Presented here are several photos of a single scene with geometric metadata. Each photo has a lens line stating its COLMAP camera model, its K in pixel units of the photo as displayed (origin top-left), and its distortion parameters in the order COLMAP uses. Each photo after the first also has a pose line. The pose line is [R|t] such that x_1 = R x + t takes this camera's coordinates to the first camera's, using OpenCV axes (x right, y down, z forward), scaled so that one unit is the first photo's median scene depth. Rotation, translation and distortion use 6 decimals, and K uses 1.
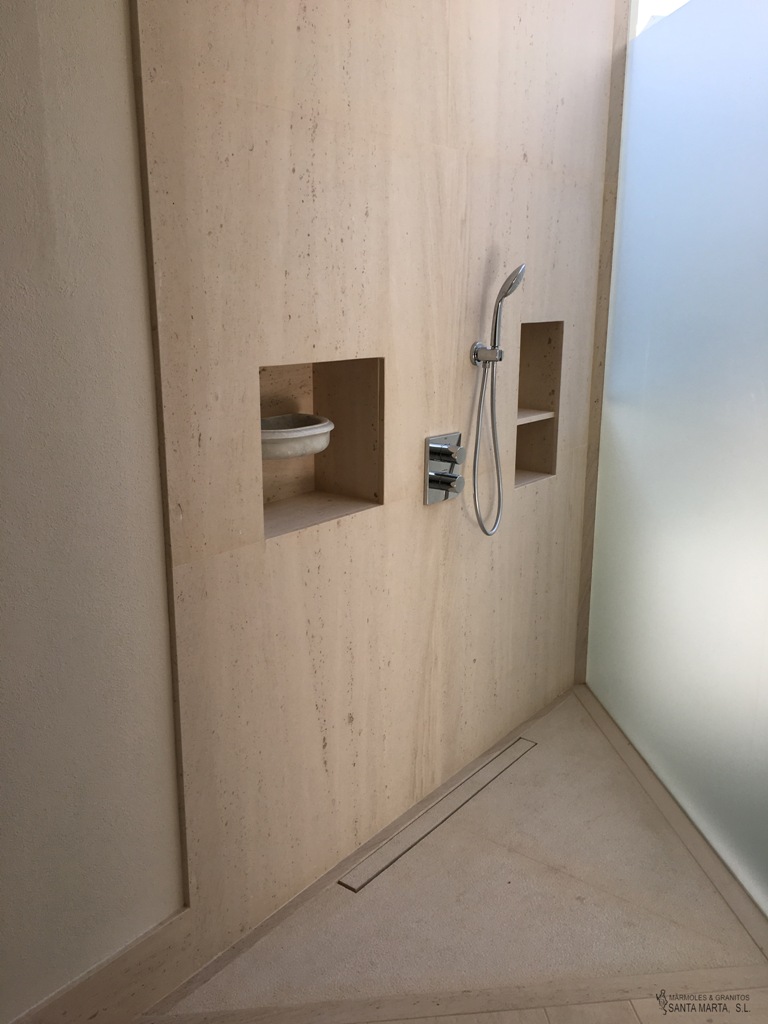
lens RADIAL K [[865.2, 0, 384.0], [0, 865.2, 512.0], [0, 0, 1]] dist [0.076740, -0.088374]
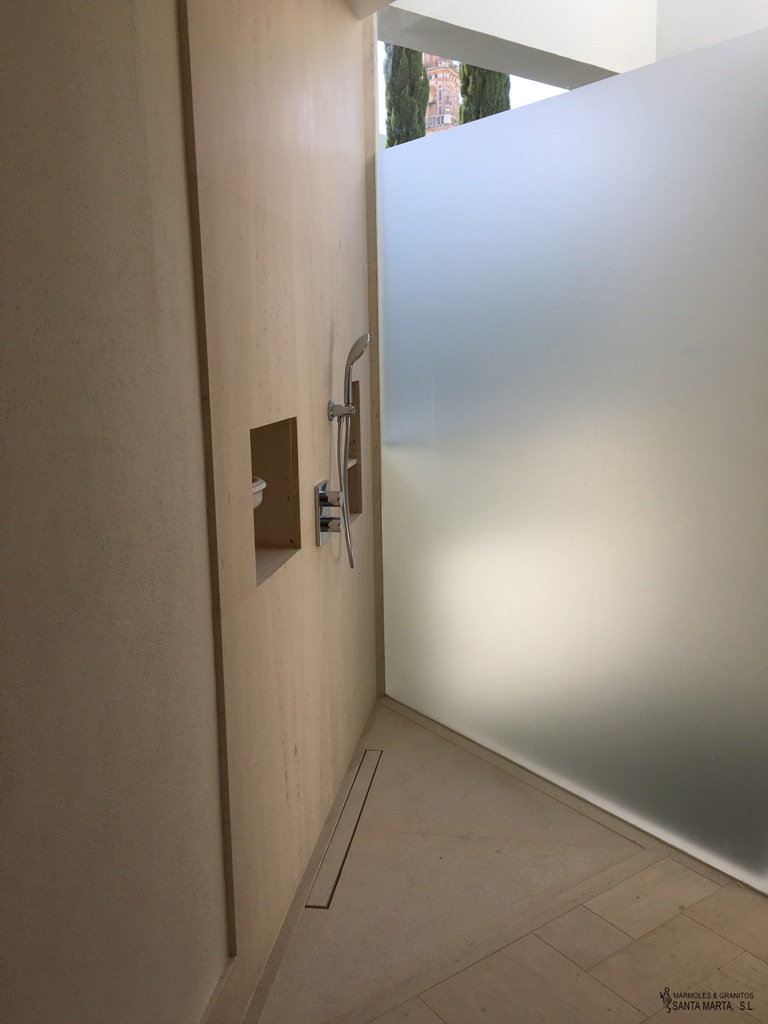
lens RADIAL K [[865.2, 0, 384.0], [0, 865.2, 512.0], [0, 0, 1]] dist [0.076740, -0.088374]
pose [[0.871869, -0.103551, 0.478666, -0.413655], [0.135059, 0.990328, -0.031763, -0.004775], [-0.470747, 0.092342, 0.877422, -0.022030]]
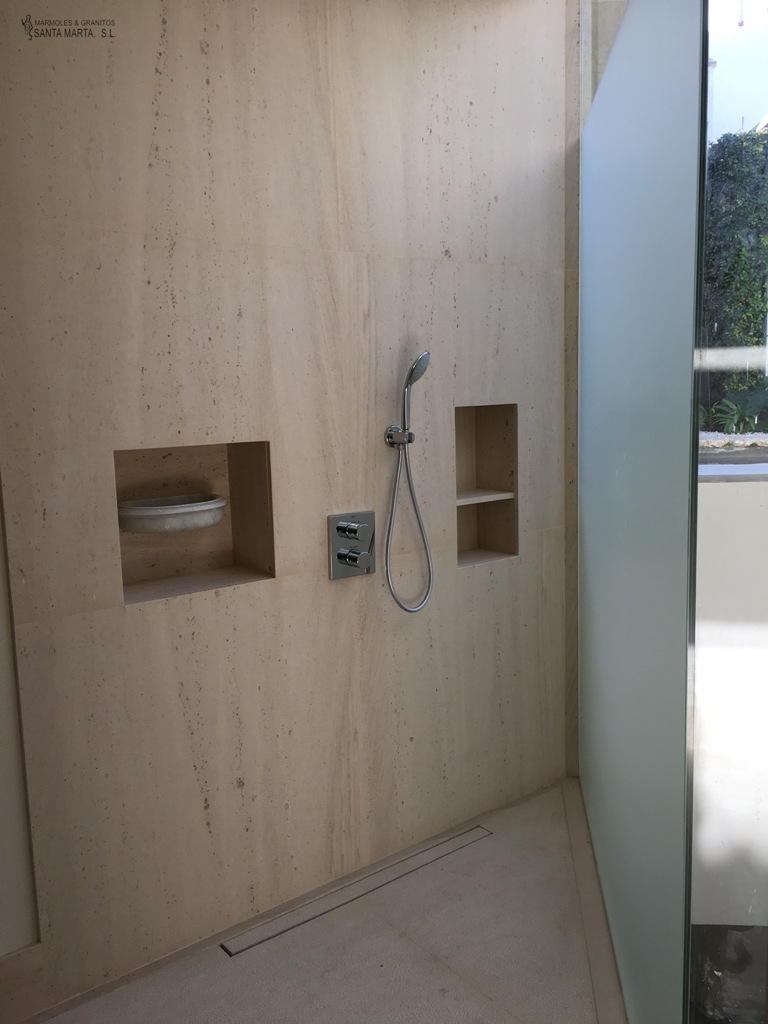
lens RADIAL K [[865.2, 0, 384.0], [0, 865.2, 512.0], [0, 0, 1]] dist [0.076740, -0.088374]
pose [[0.968474, 0.000468, -0.249115, 0.377057], [-0.025841, 0.994792, -0.098592, 0.012111], [0.247771, 0.101921, 0.963442, -0.000518]]
